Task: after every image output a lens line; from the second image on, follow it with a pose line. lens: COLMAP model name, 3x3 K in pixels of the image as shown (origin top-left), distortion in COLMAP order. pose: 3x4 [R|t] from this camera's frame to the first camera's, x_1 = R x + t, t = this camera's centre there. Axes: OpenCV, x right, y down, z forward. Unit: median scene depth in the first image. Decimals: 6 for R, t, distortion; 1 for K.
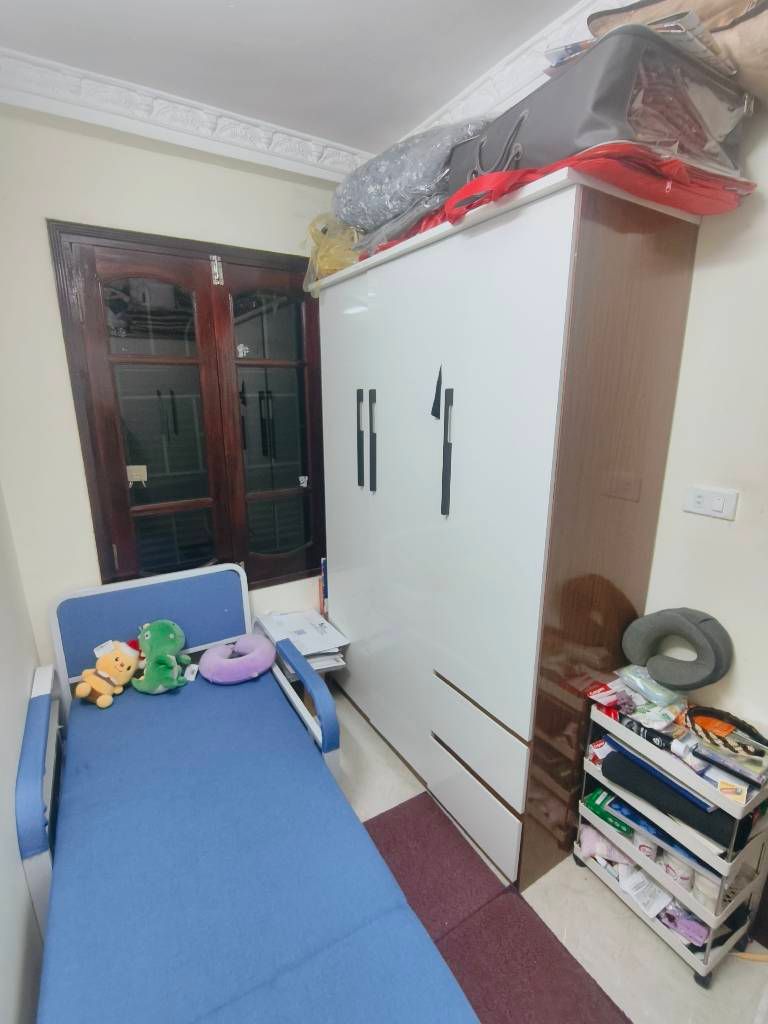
lens RADIAL K [[474.8, 0, 390.1], [0, 474.8, 507.4], [0, 0, 1]] dist [-0.007304, -0.001408]
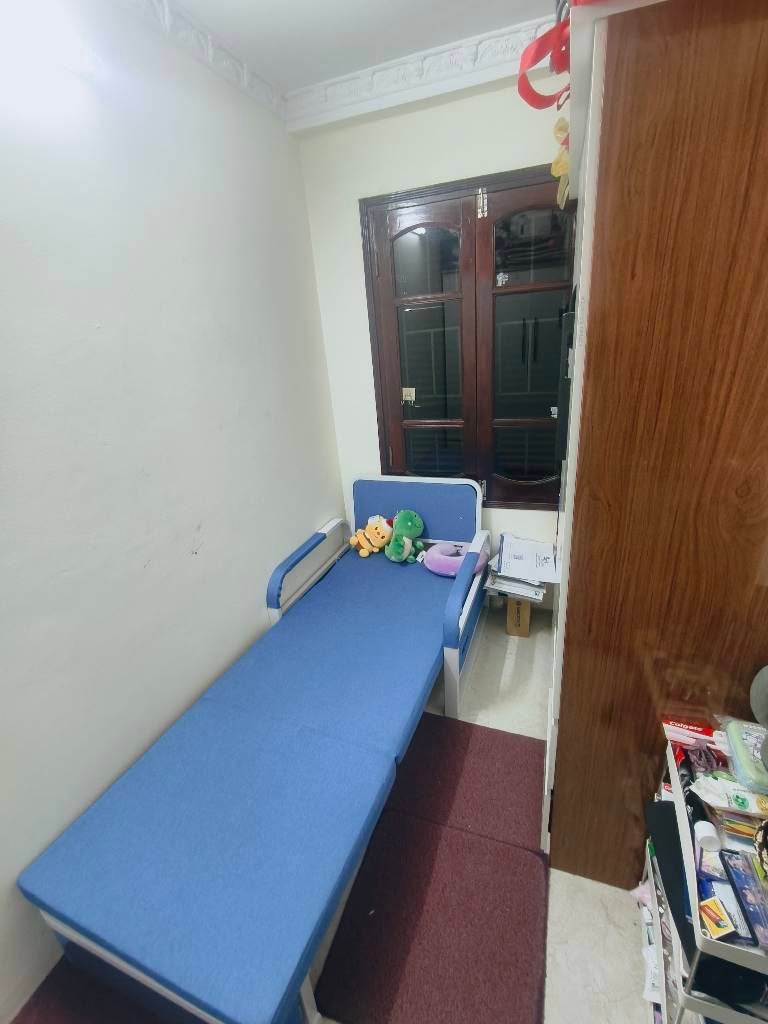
lens RADIAL K [[474.8, 0, 389.4], [0, 474.8, 513.5], [0, 0, 1]] dist [-0.007304, -0.001408]
pose [[0.608479, 0.237404, -0.757227, 0.483498], [-0.117661, 0.970646, 0.209767, -0.021937], [0.784799, -0.038542, 0.618551, 0.152355]]
